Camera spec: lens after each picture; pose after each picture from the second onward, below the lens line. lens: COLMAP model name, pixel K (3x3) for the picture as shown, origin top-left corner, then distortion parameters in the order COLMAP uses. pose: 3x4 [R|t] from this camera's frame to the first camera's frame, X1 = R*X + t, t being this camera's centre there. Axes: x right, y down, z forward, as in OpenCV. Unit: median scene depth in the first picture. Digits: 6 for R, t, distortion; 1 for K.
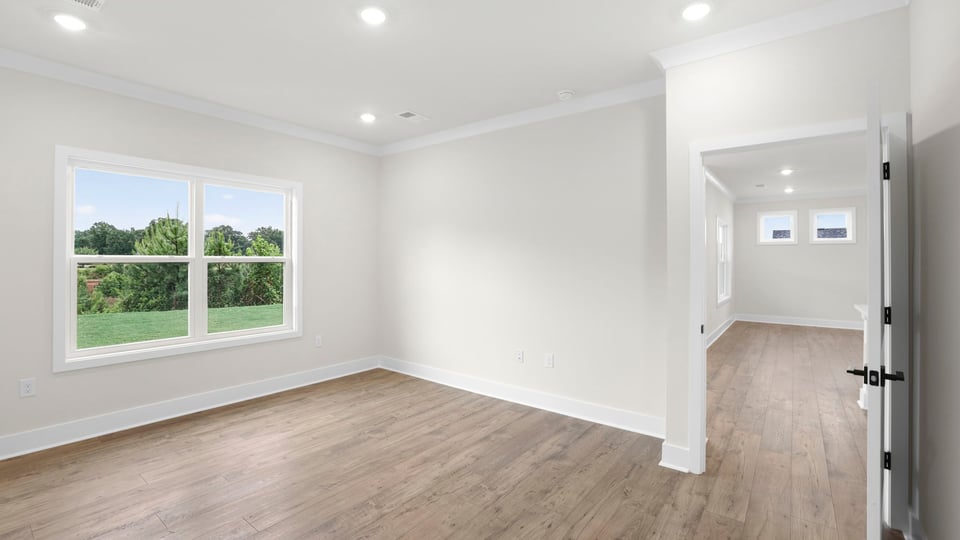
lens RADIAL K [[427.6, 0, 471.8], [0, 427.6, 261.7], [0, 0, 1]] dist [-0.014265, 0.002066]
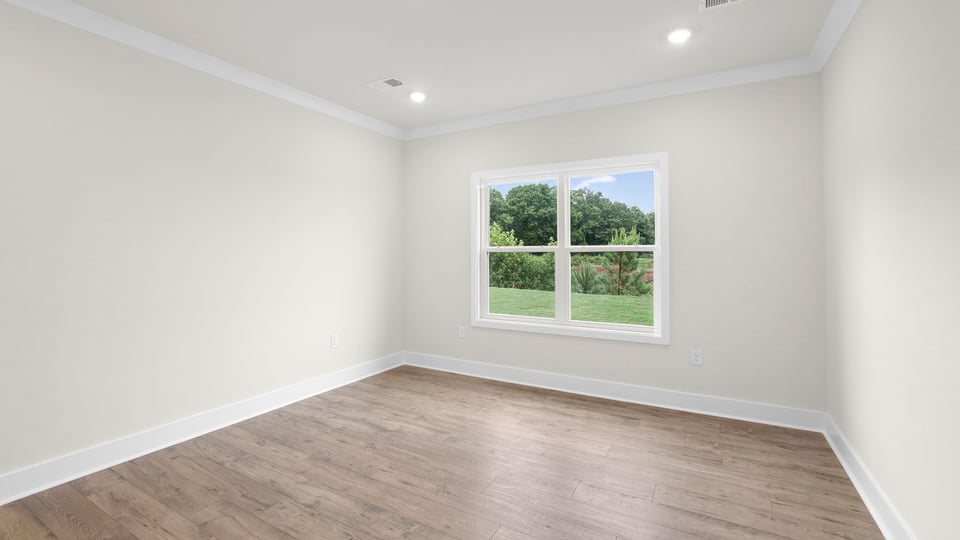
lens RADIAL K [[427.2, 0, 463.5], [0, 427.2, 254.3], [0, 0, 1]] dist [-0.019909, 0.000871]
pose [[0.121680, -0.001535, -0.992568, 0.408420], [0.002709, 0.999996, -0.001214, 0.009292], [0.992566, -0.002541, 0.121684, 0.646197]]
